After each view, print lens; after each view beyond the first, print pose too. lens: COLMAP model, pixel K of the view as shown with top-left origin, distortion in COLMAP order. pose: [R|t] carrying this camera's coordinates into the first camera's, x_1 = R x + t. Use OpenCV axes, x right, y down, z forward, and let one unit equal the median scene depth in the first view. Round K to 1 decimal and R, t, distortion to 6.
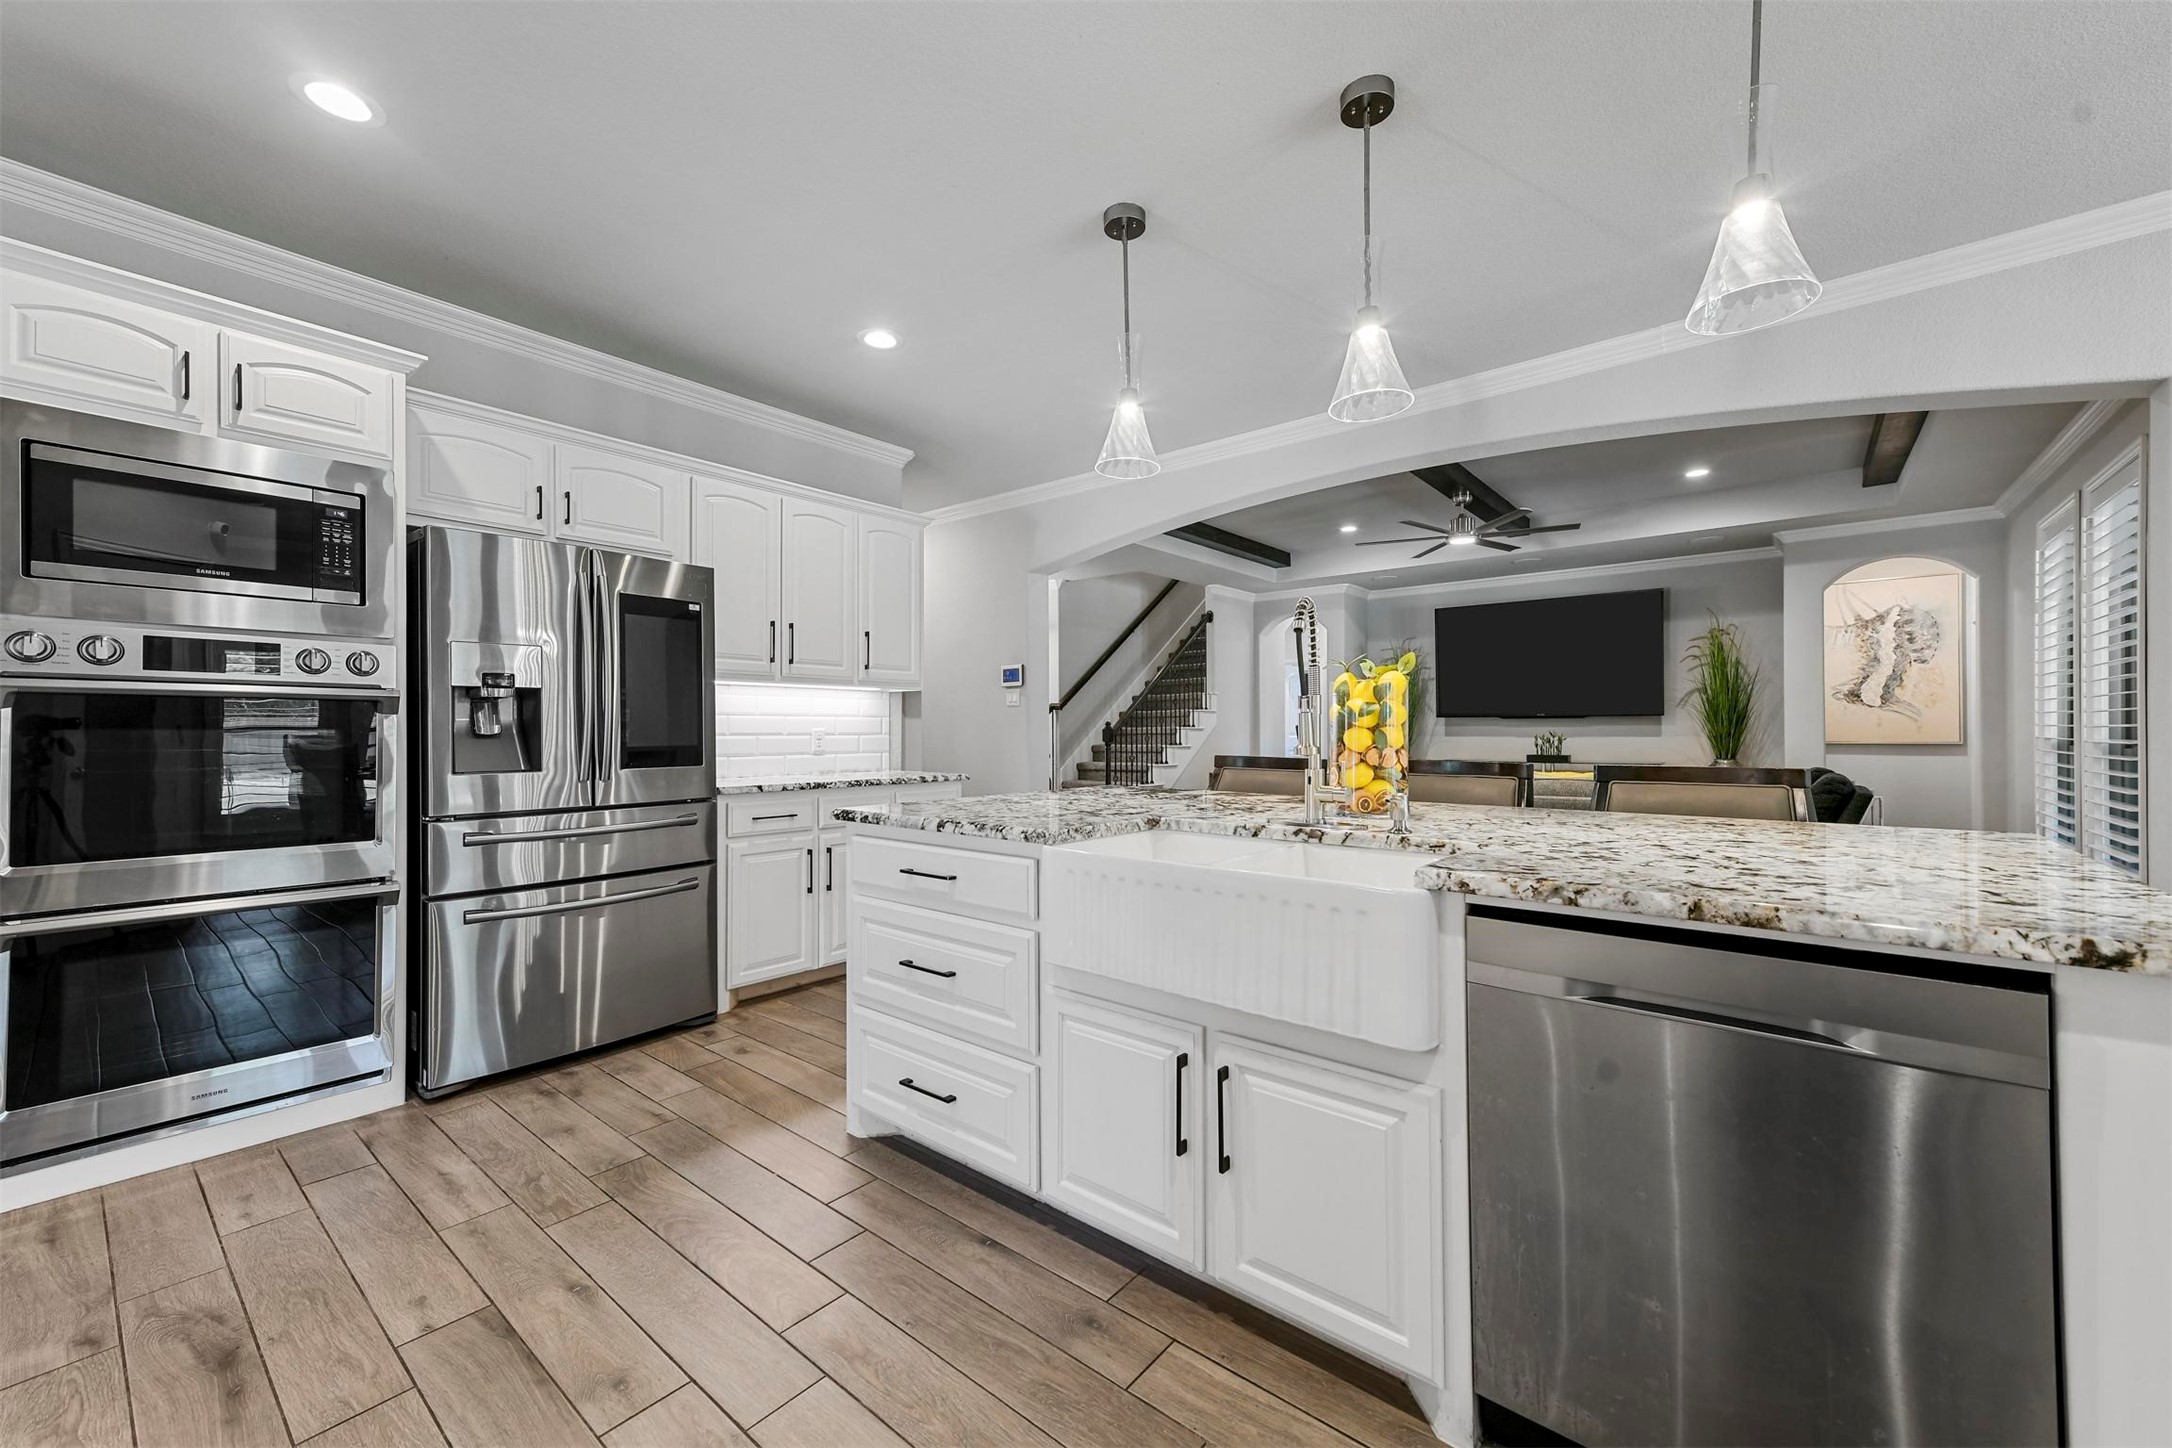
lens RADIAL K [[847.5, 0, 1089.0], [0, 847.5, 726.0], [0, 0, 1]] dist [0.013402, 0.000036]
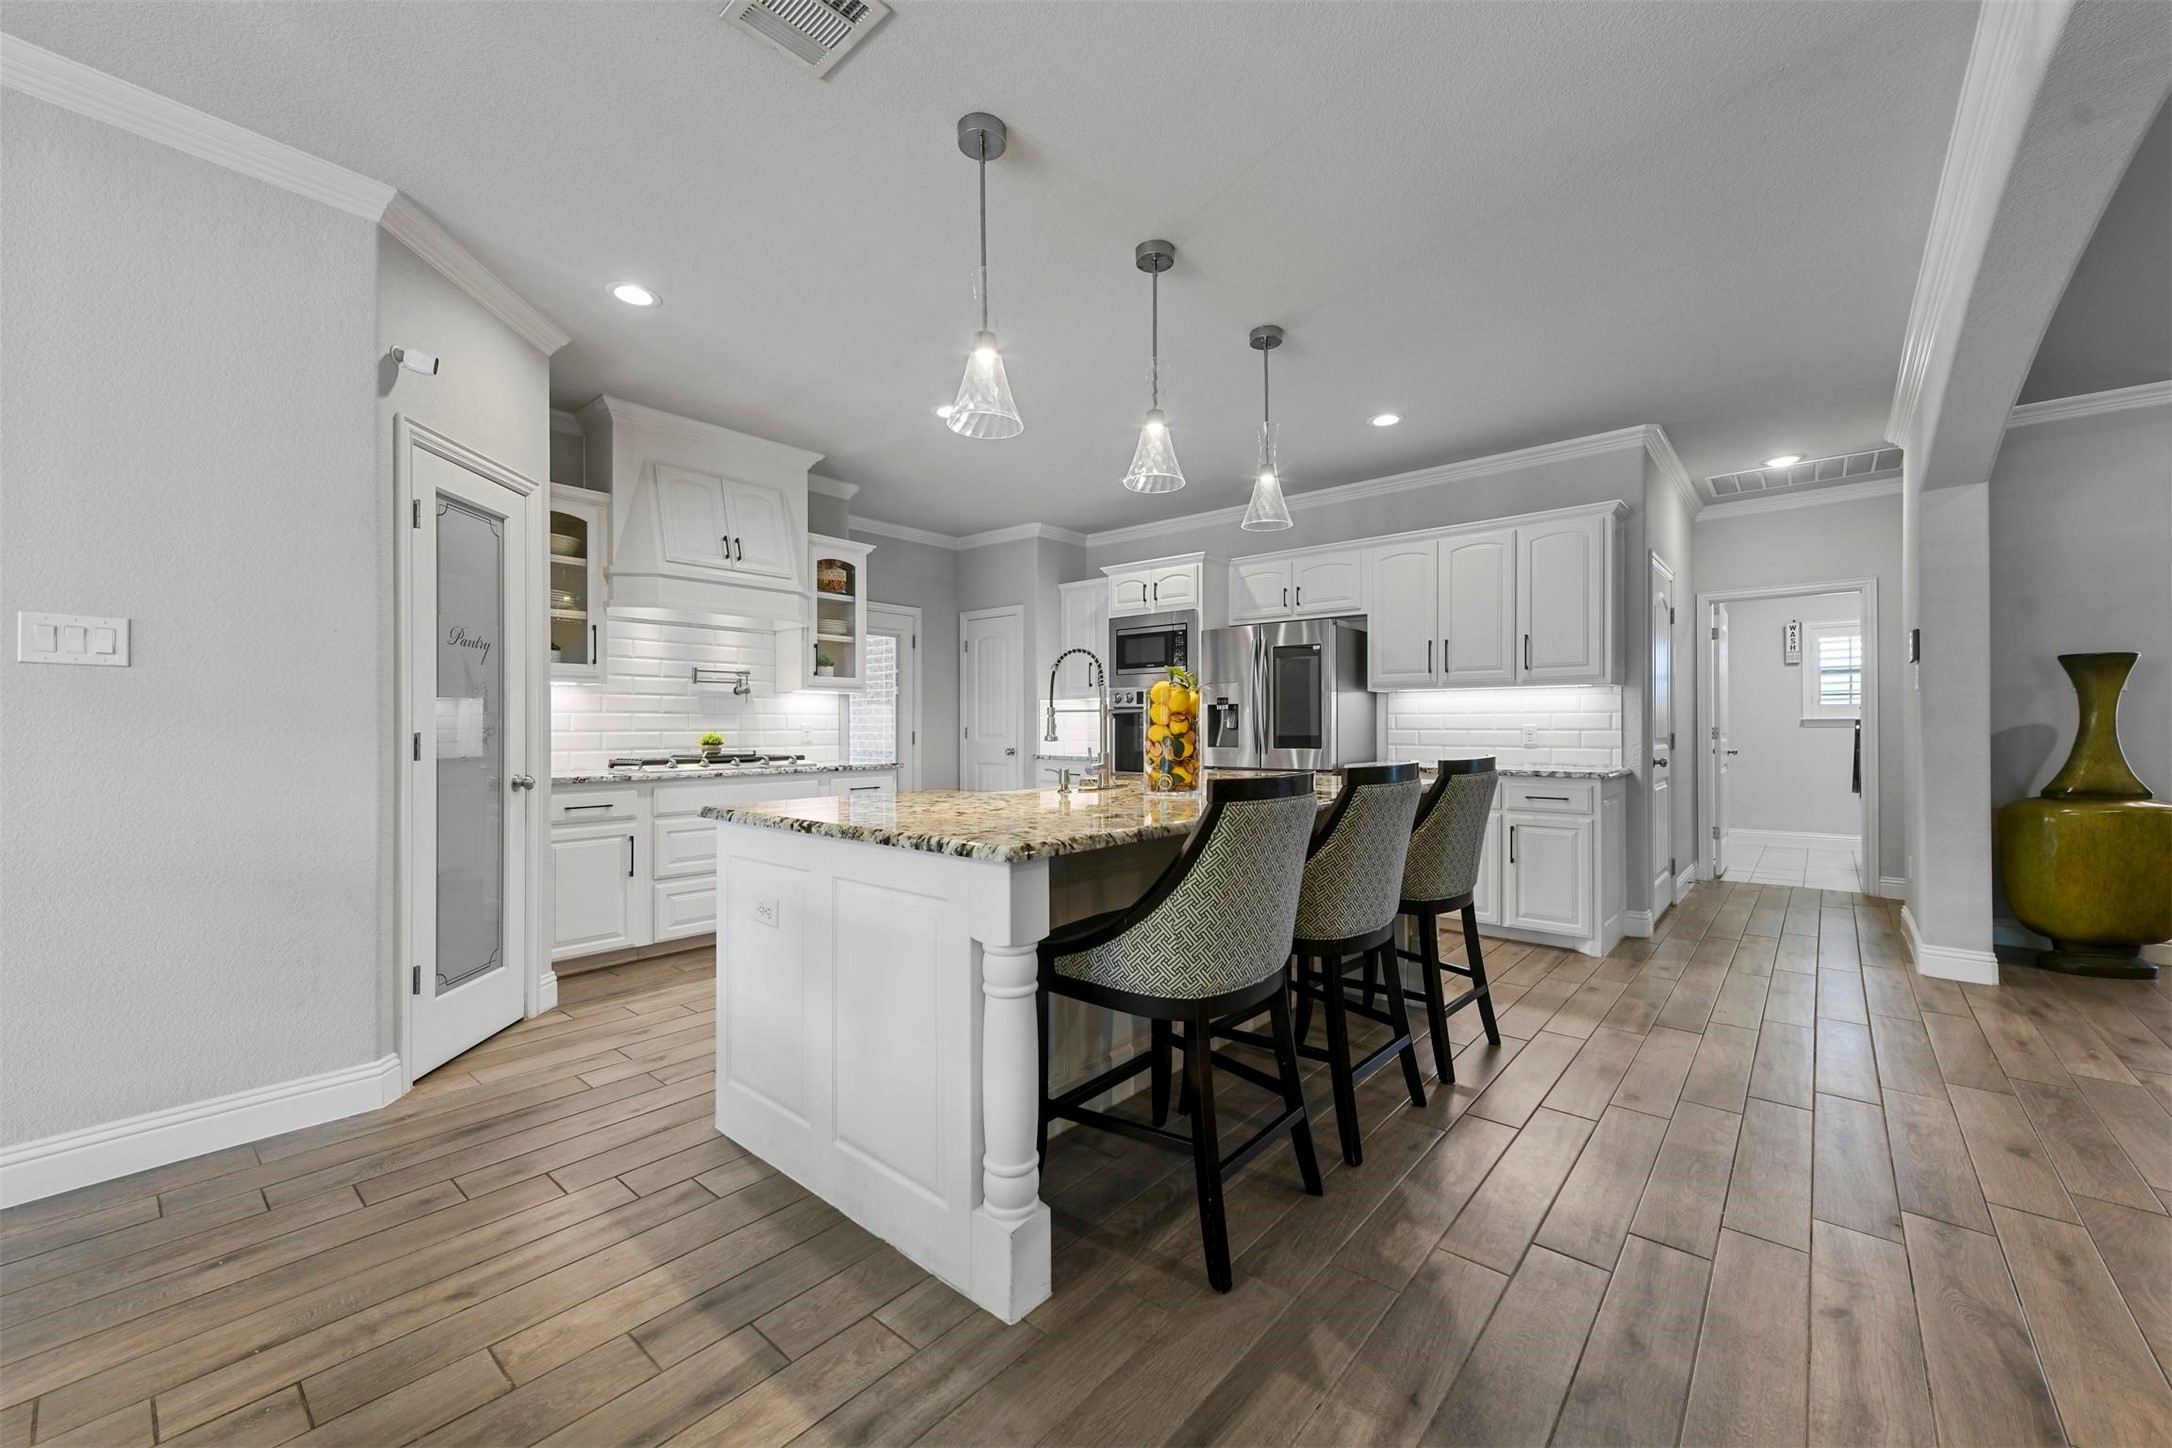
lens RADIAL K [[847.5, 0, 1089.0], [0, 847.5, 726.0], [0, 0, 1]] dist [0.013402, 0.000036]
pose [[-0.020699, 0.001614, -0.999784, 1.323309], [0.006681, 0.999977, 0.001476, -0.000047], [0.999763, -0.006649, -0.020709, 0.735011]]
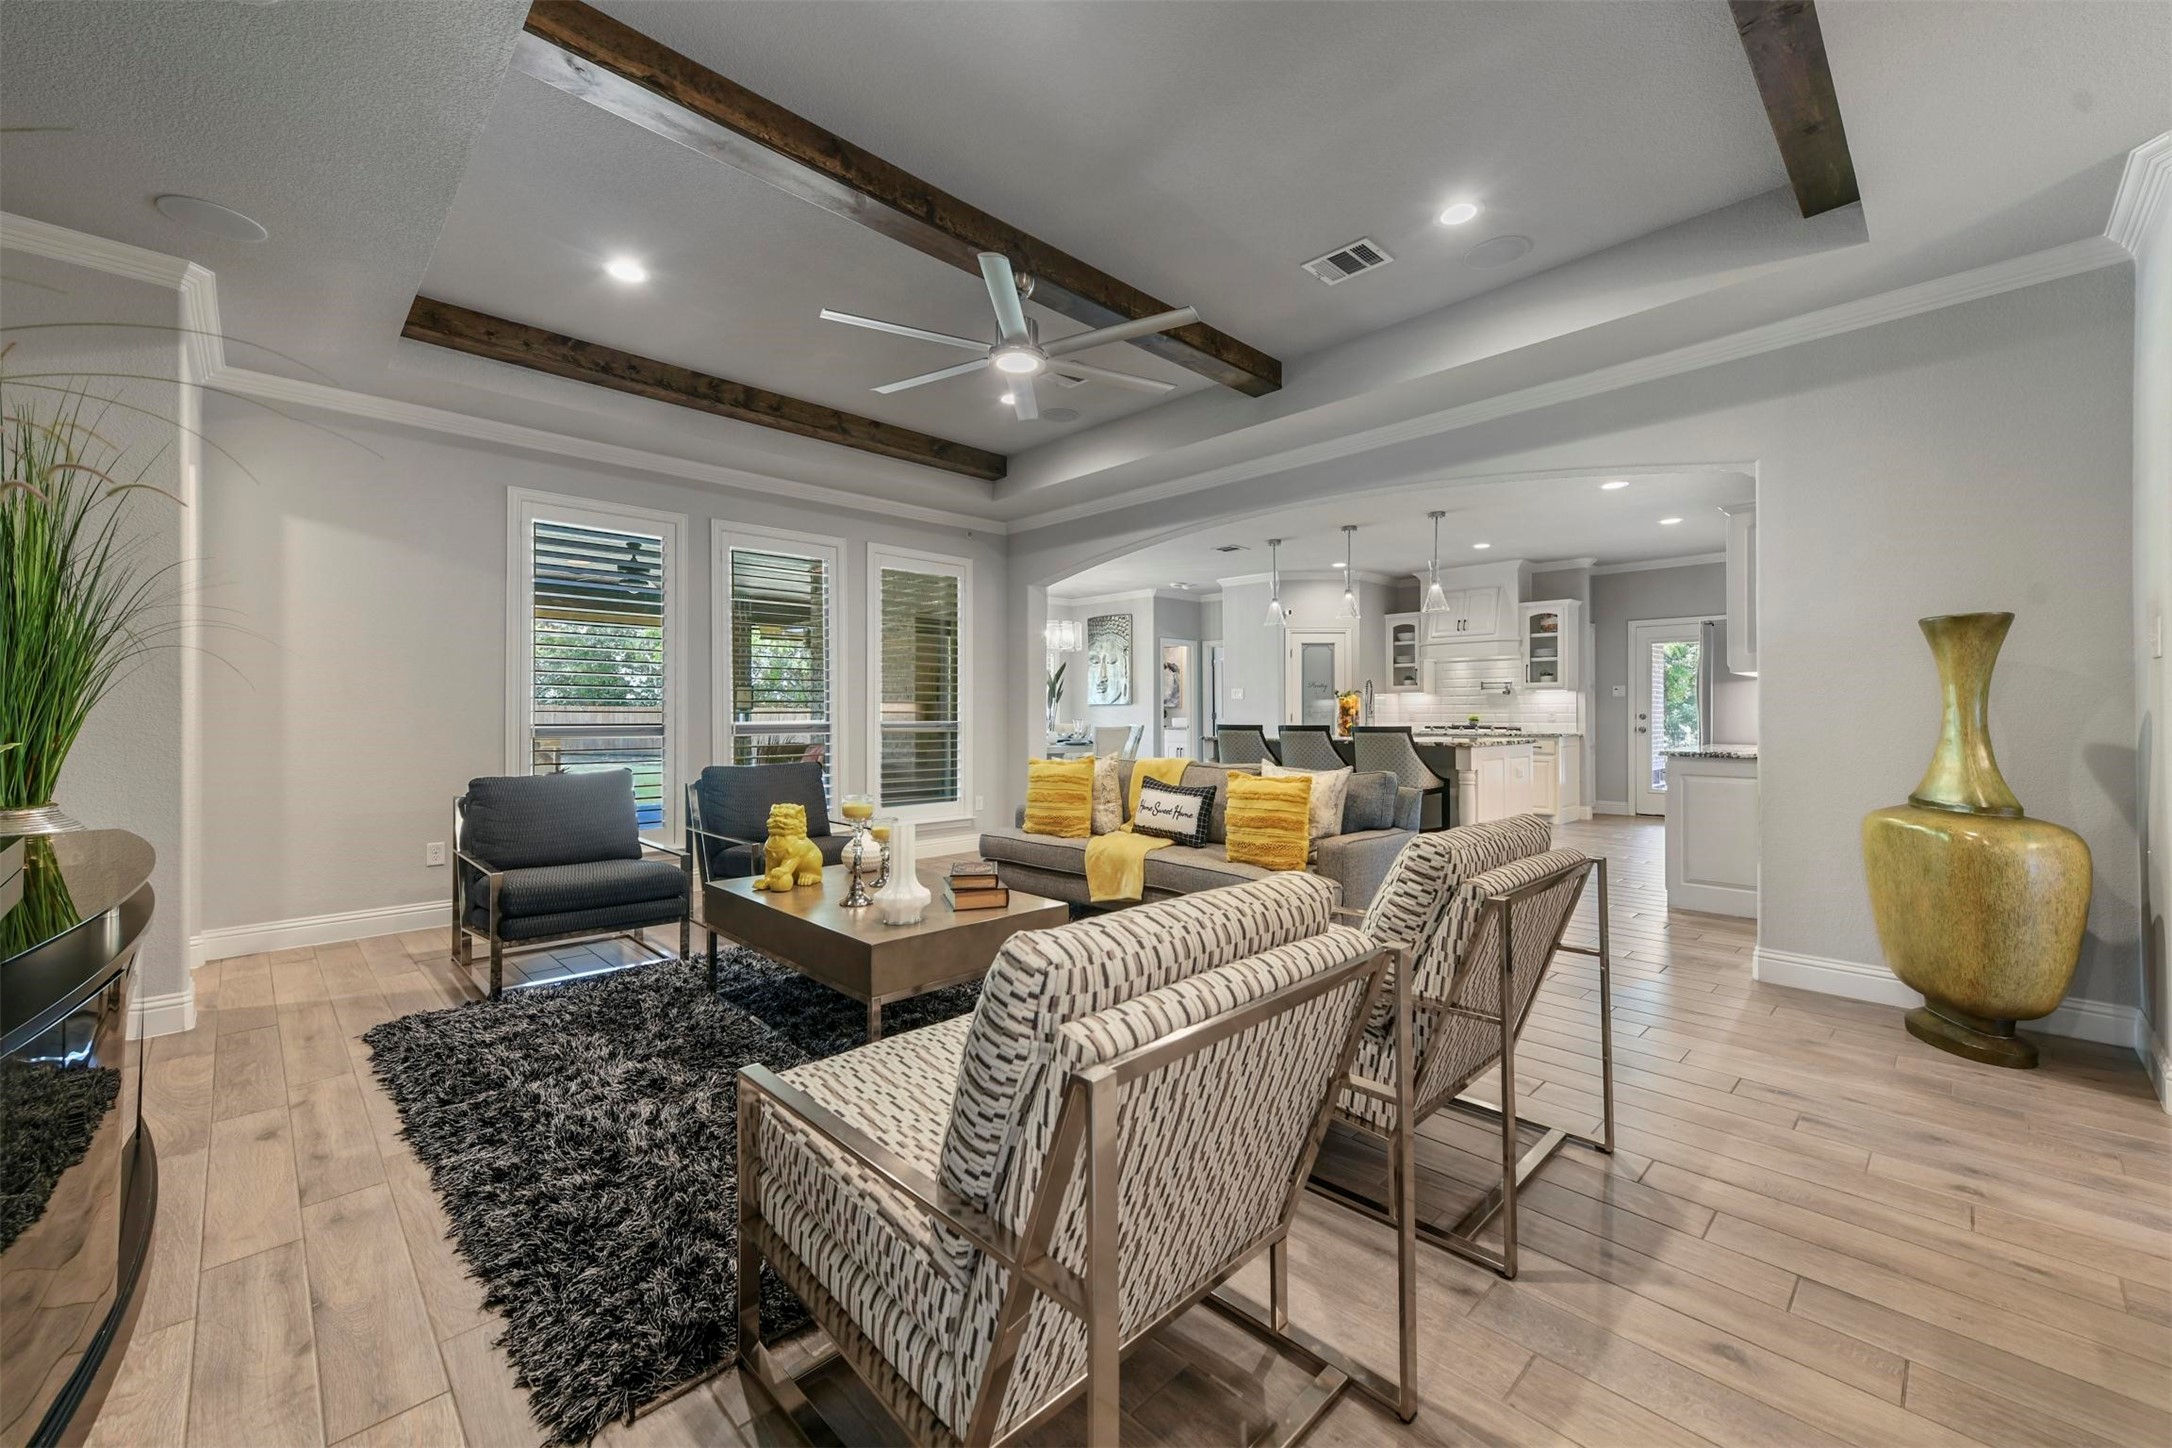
lens RADIAL K [[855.8, 0, 1092.5], [0, 855.8, 712.2], [0, 0, 1]] dist [0.016283, 0.000050]
pose [[-0.994527, 0.005417, 0.104339, 0.795313], [0.004658, 0.999961, -0.007513, 0.020669], [-0.104376, -0.006986, -0.994513, 3.617058]]
